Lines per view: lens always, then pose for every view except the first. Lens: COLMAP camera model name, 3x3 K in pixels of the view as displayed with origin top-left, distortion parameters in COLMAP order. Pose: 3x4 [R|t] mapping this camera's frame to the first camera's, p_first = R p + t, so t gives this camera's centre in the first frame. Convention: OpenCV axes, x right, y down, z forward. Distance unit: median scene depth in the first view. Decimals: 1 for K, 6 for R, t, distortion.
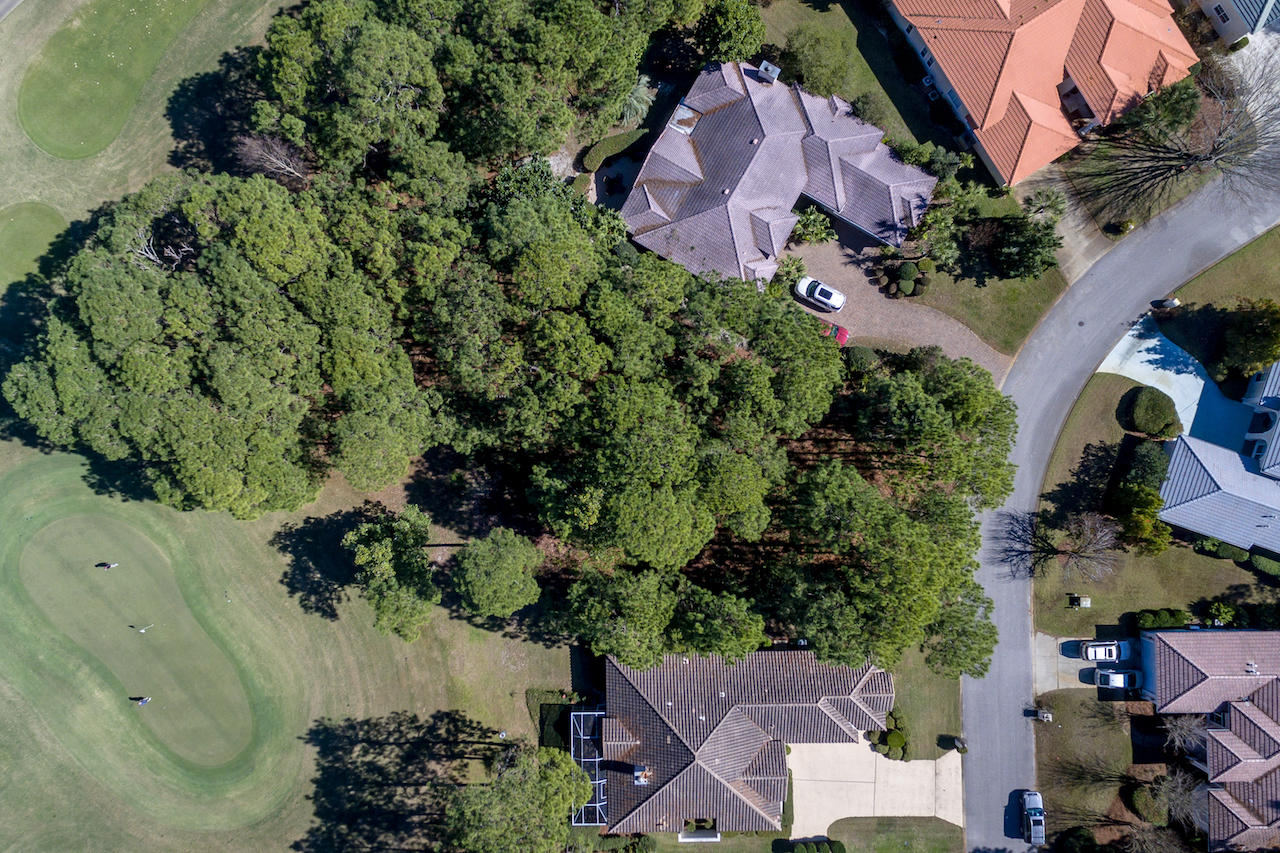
lens RADIAL K [[884.3, 0, 640.0], [0, 884.3, 426.5], [0, 0, 1]] dist [0.008040, 0.003704]
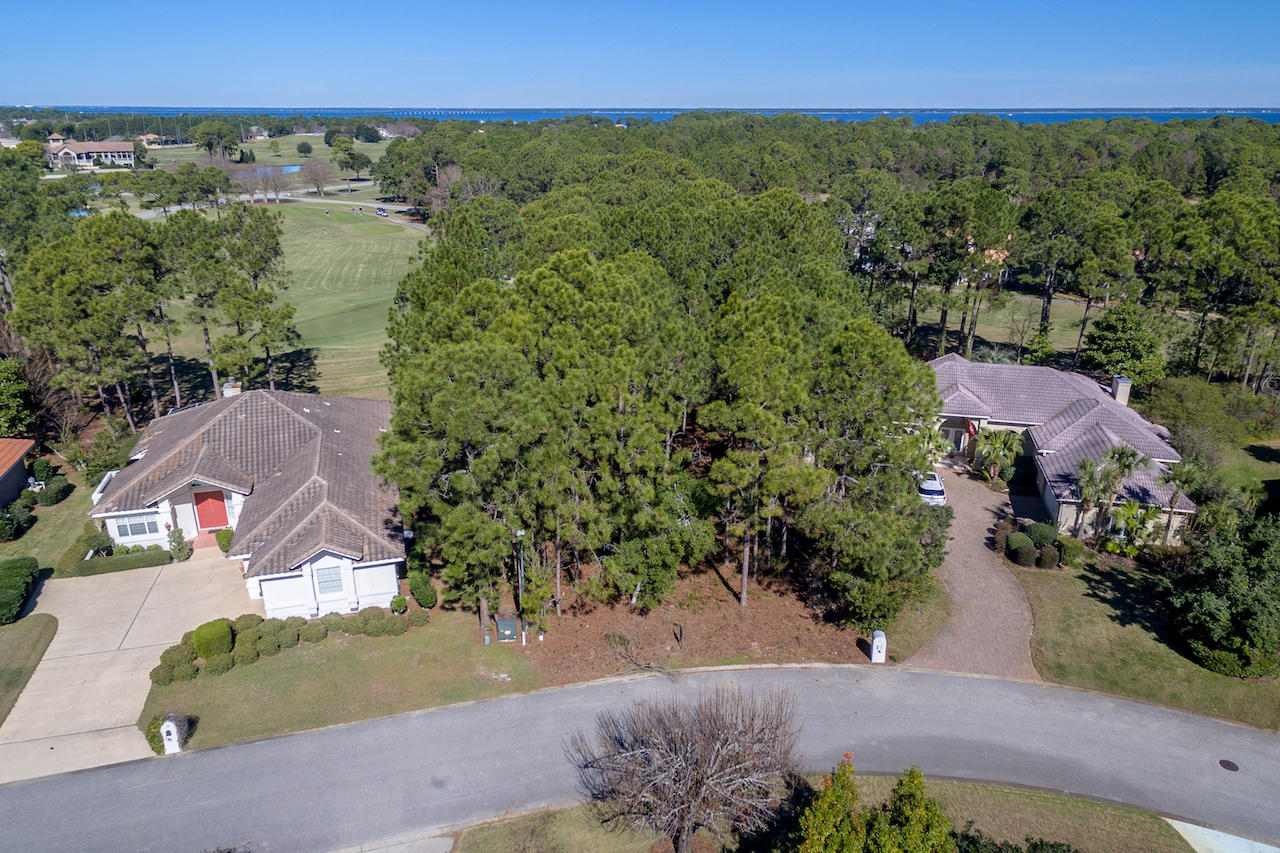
lens RADIAL K [[884.3, 0, 640.0], [0, 884.3, 426.5], [0, 0, 1]] dist [0.008040, 0.003704]
pose [[0.270765, 0.331344, -0.903824, 0.744119], [-0.962642, 0.095653, -0.253319, 0.234042], [0.002518, 0.938649, 0.344865, 0.710509]]
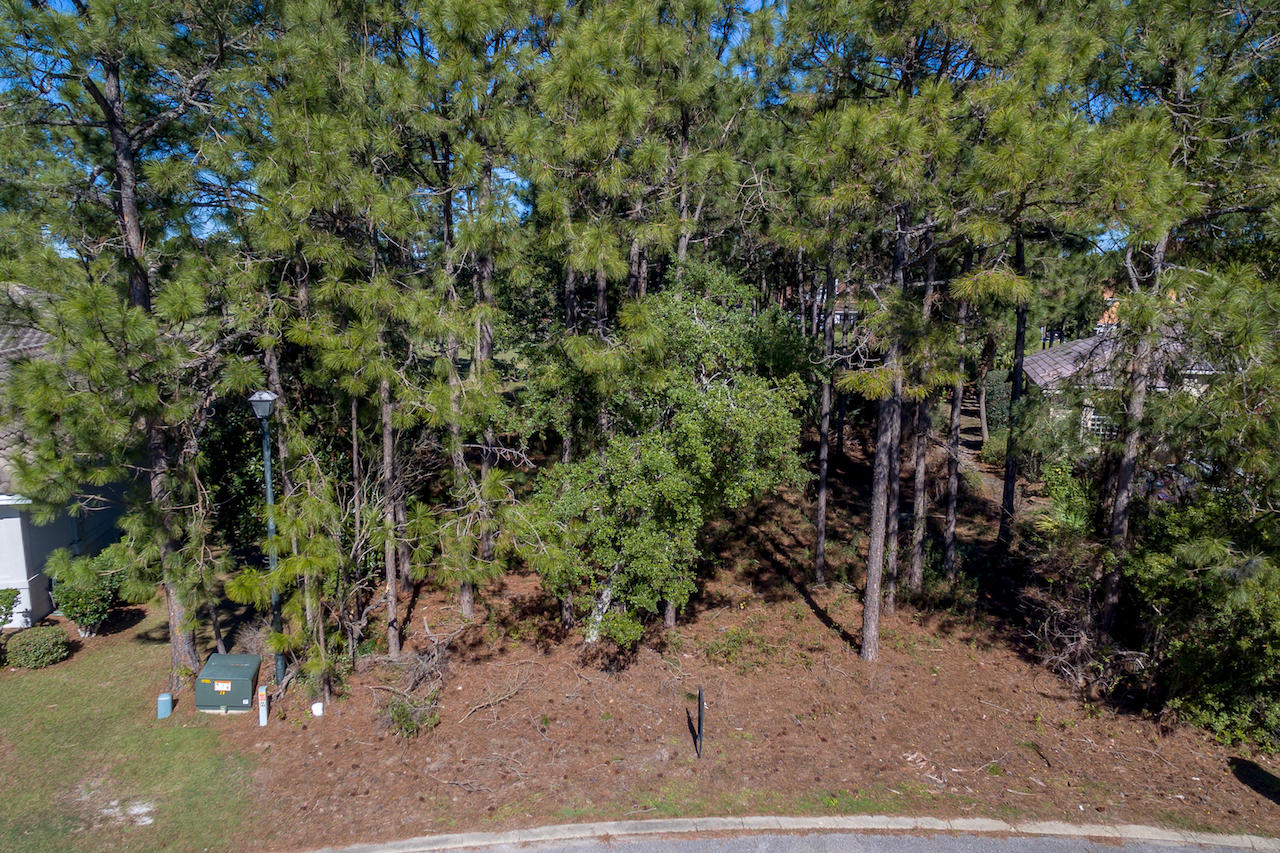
lens RADIAL K [[865.8, 0, 640.0], [0, 865.8, 426.5], [0, 0, 1]] dist [0.012078, 0.000066]
pose [[0.190098, 0.175896, -0.965880, 0.489302], [-0.981756, 0.029706, -0.187813, 0.138060], [-0.004343, 0.983960, 0.178334, 0.907585]]
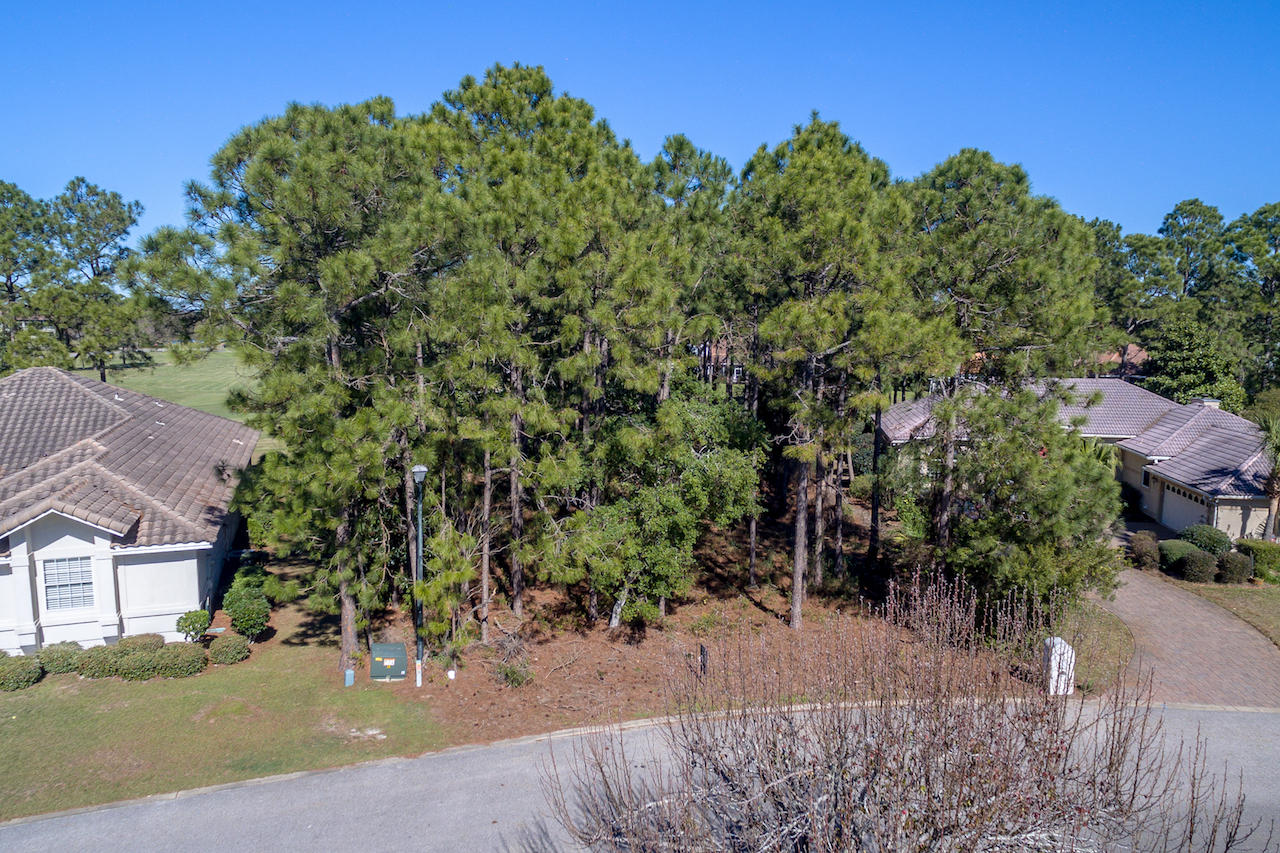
lens RADIAL K [[865.8, 0, 640.0], [0, 865.8, 426.5], [0, 0, 1]] dist [0.012078, 0.000066]
pose [[0.340665, 0.123143, -0.932086, 0.576704], [-0.940162, 0.037640, -0.338643, 0.205536], [-0.006617, 0.991675, 0.128597, 0.885340]]
